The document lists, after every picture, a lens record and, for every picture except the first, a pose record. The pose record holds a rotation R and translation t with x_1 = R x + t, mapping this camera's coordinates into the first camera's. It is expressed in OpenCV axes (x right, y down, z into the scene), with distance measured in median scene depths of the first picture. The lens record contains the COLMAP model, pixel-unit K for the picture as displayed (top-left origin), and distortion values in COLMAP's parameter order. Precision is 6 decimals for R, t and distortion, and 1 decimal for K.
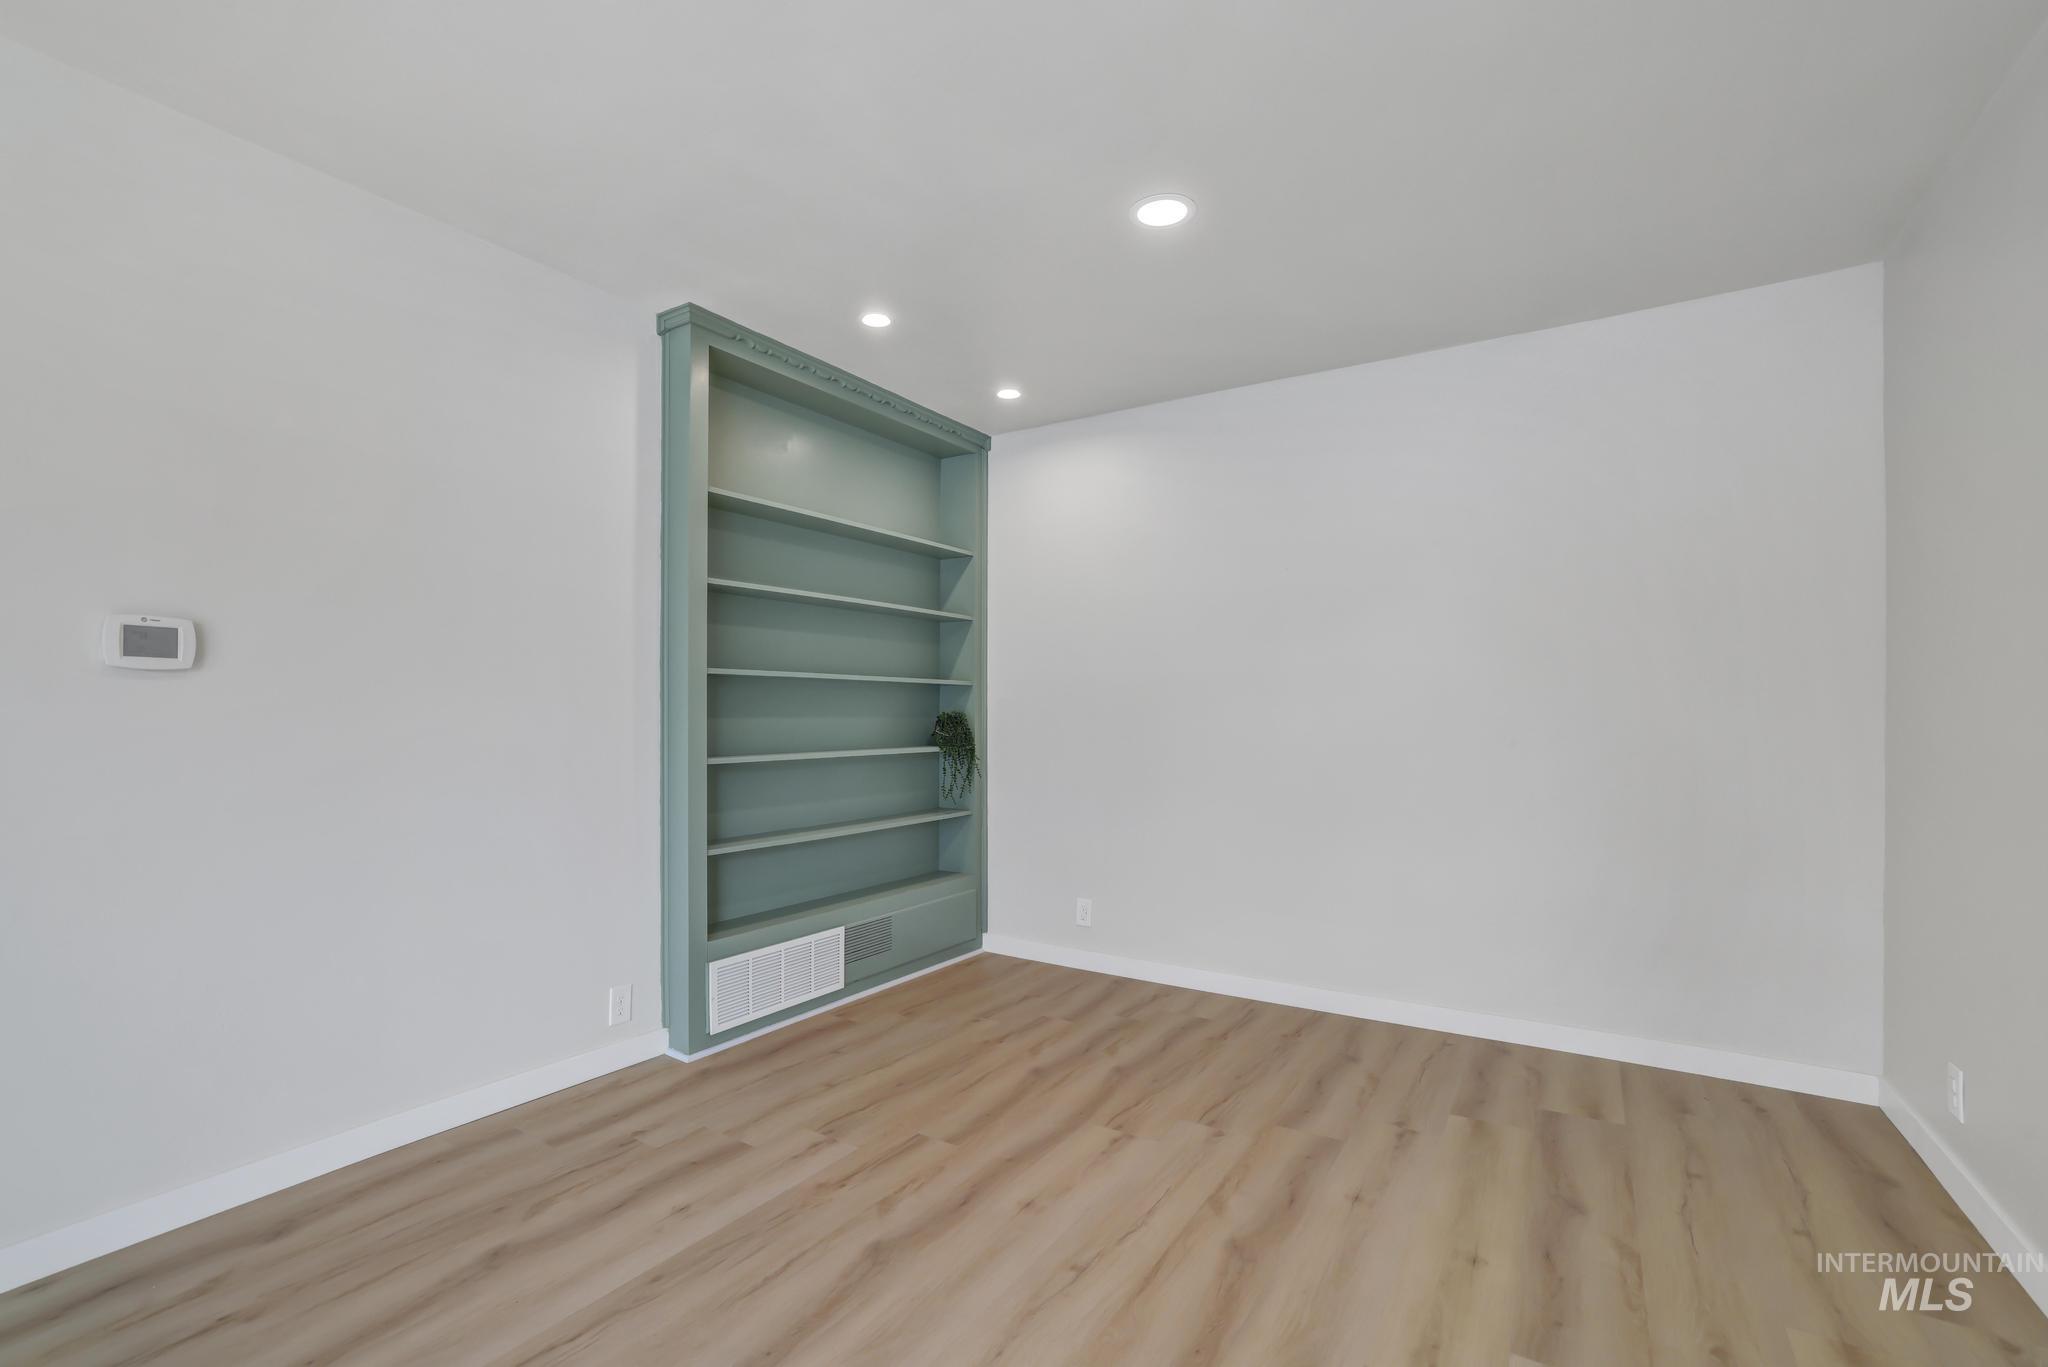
lens RADIAL K [[894.1, 0, 1024.8], [0, 894.1, 725.1], [0, 0, 1]] dist [-0.016604, 0.008599]
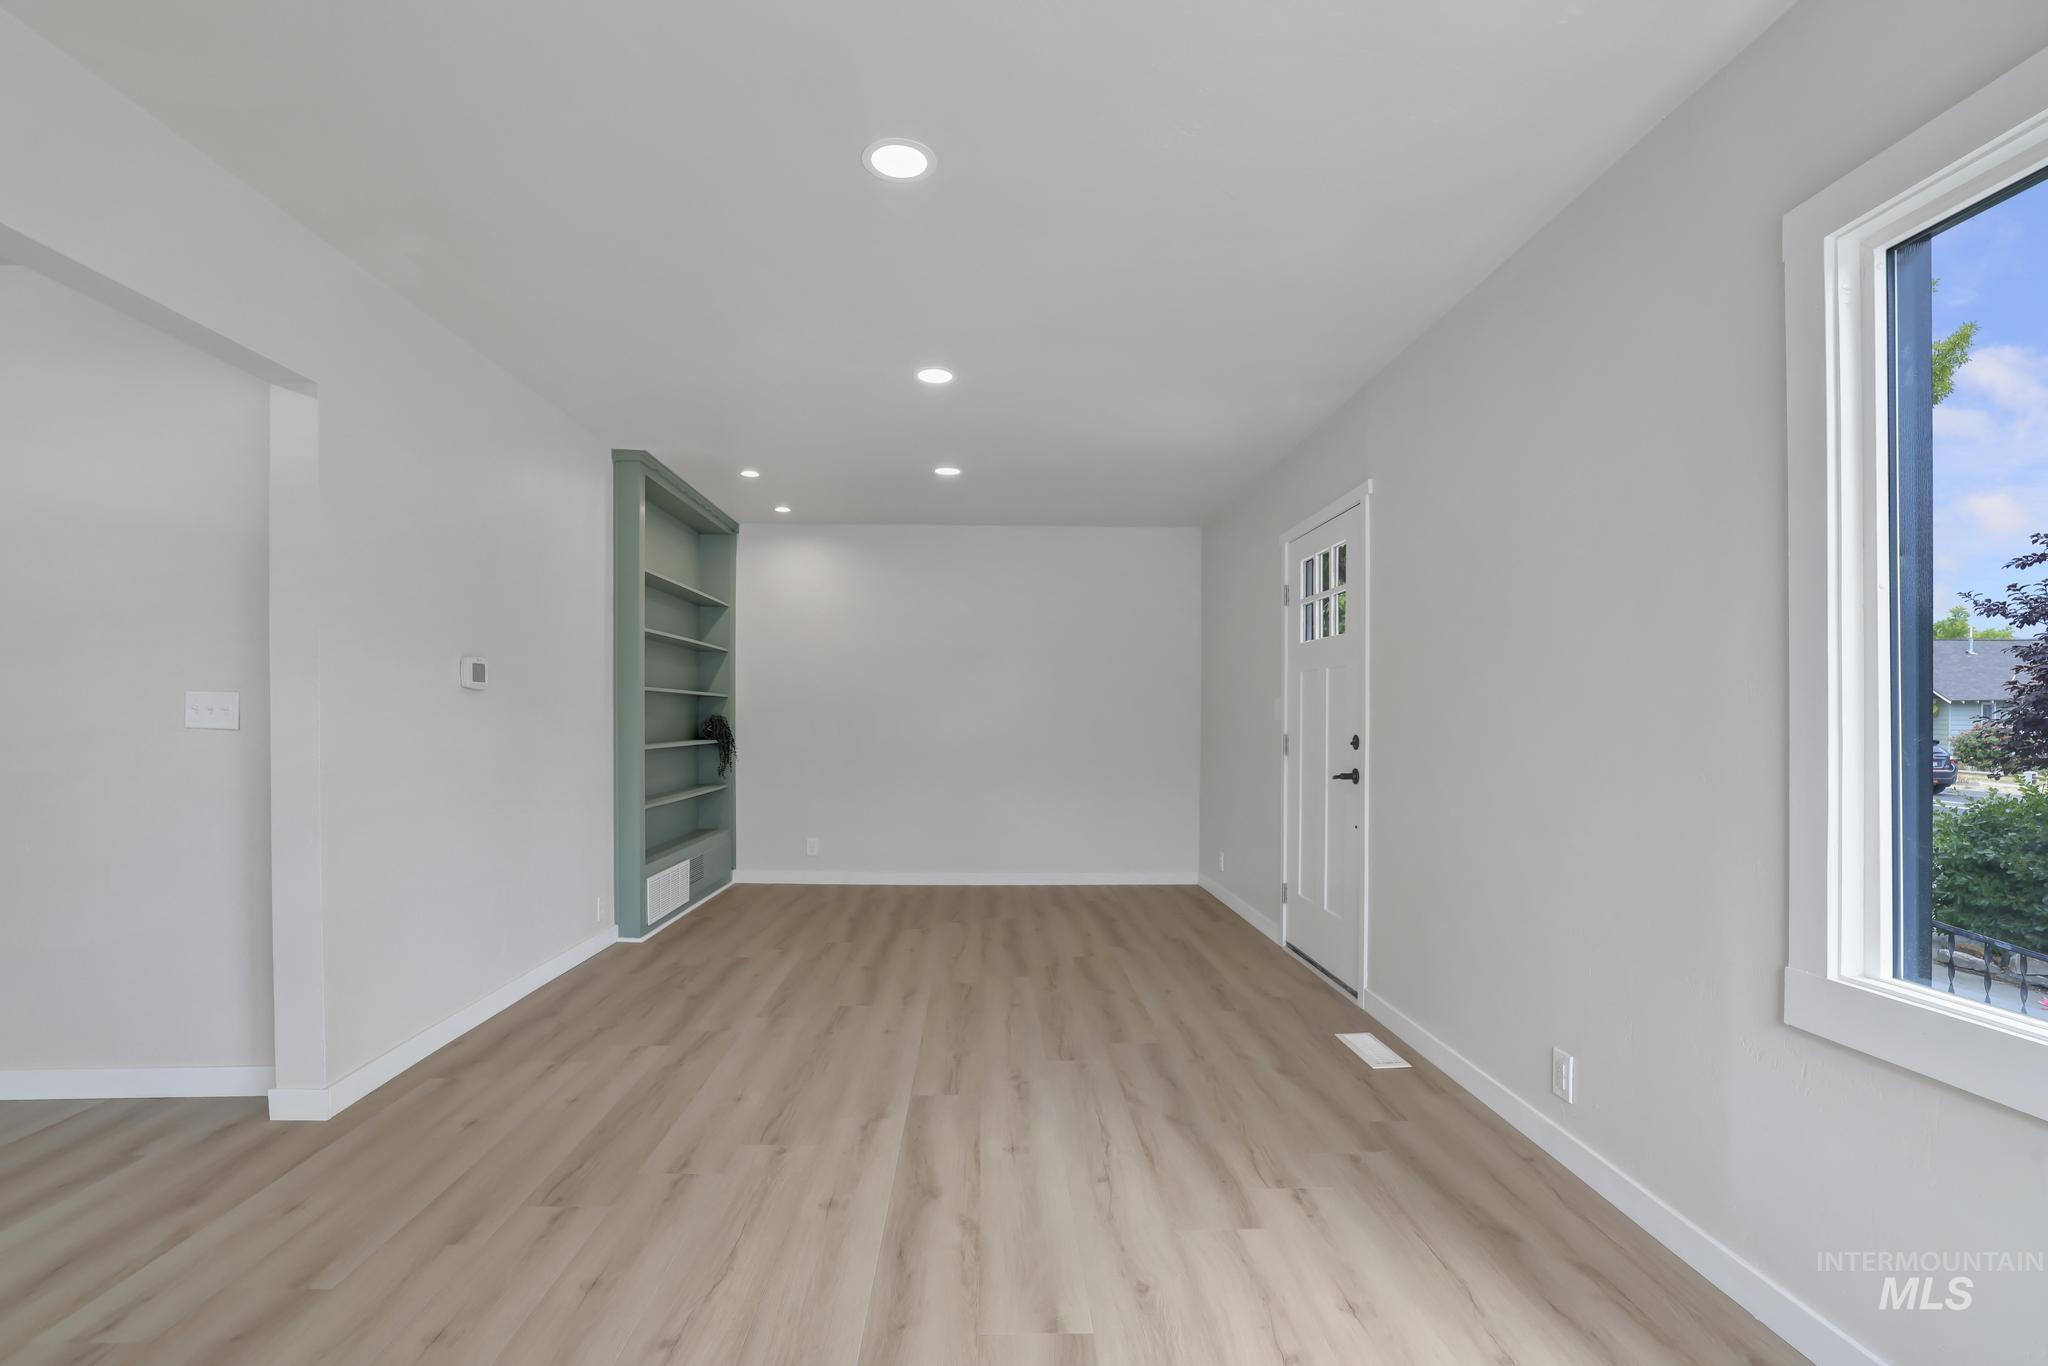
lens RADIAL K [[909.9, 0, 996.8], [0, 909.9, 708.5], [0, 0, 1]] dist [-0.048608, 0.020135]
pose [[0.835371, 0.004598, 0.549668, -0.601374], [0.007502, 0.999777, -0.019764, 0.008431], [-0.549636, 0.020634, 0.835150, -0.539469]]
